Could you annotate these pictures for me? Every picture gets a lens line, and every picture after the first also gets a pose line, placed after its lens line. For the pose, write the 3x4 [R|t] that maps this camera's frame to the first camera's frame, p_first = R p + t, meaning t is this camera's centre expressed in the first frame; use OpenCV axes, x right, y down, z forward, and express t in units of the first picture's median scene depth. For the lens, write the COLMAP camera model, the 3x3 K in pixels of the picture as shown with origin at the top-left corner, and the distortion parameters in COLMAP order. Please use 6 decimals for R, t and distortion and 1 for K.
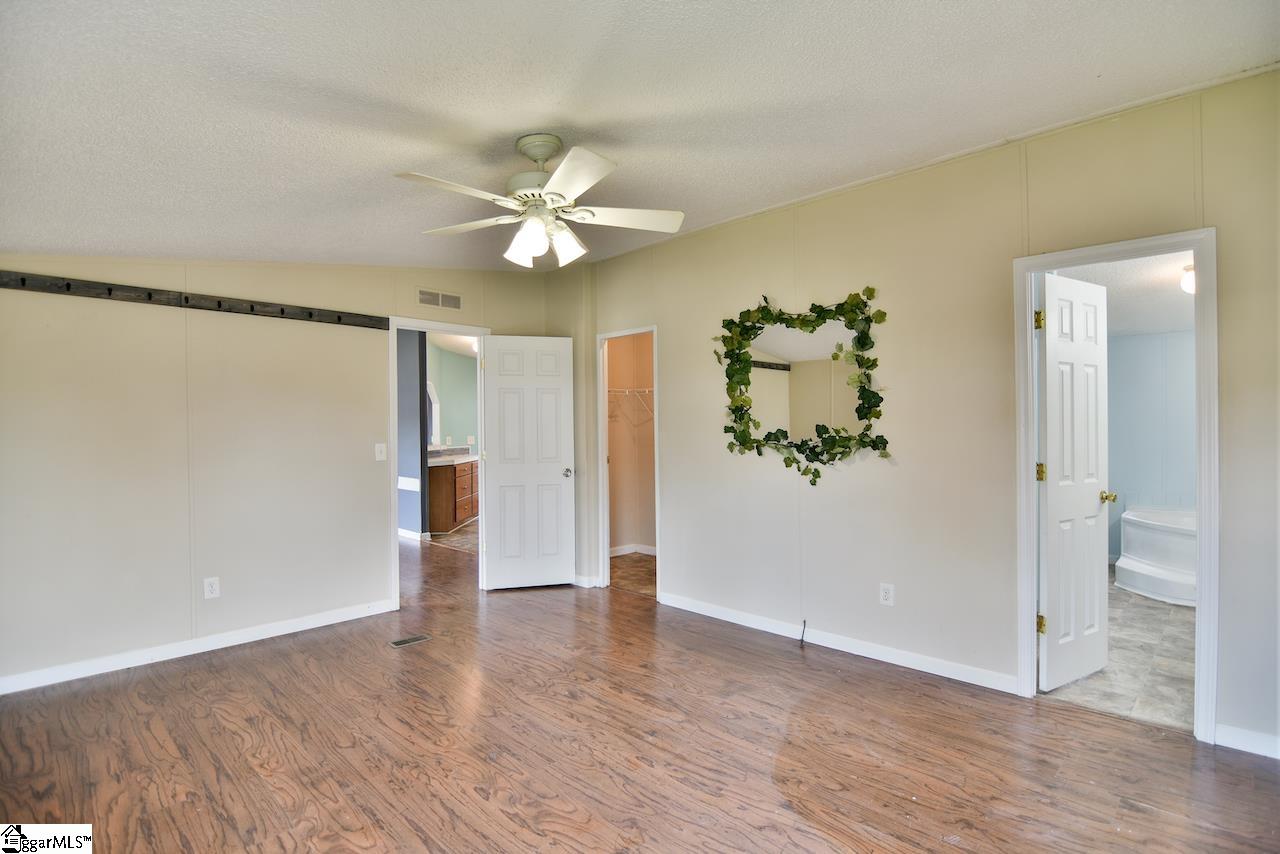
lens RADIAL K [[620.1, 0, 641.1], [0, 620.1, 429.8], [0, 0, 1]] dist [-0.012699, -0.000915]
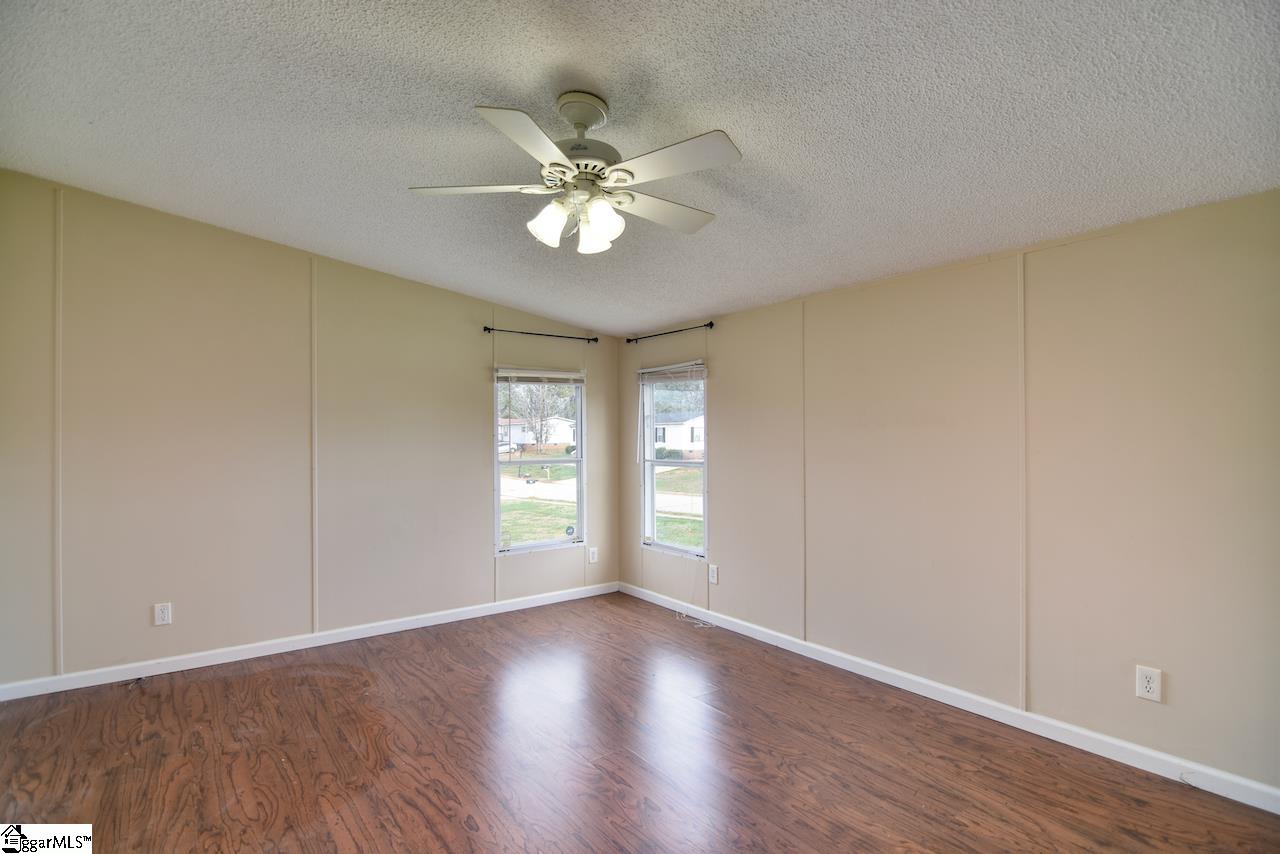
lens RADIAL K [[620.1, 0, 641.1], [0, 620.1, 430.6], [0, 0, 1]] dist [-0.012699, -0.000915]
pose [[-0.986986, 0.016181, 0.159989, -0.415975], [0.014697, 0.999837, -0.010460, -0.002586], [-0.160132, -0.007972, -0.987063, 2.019572]]
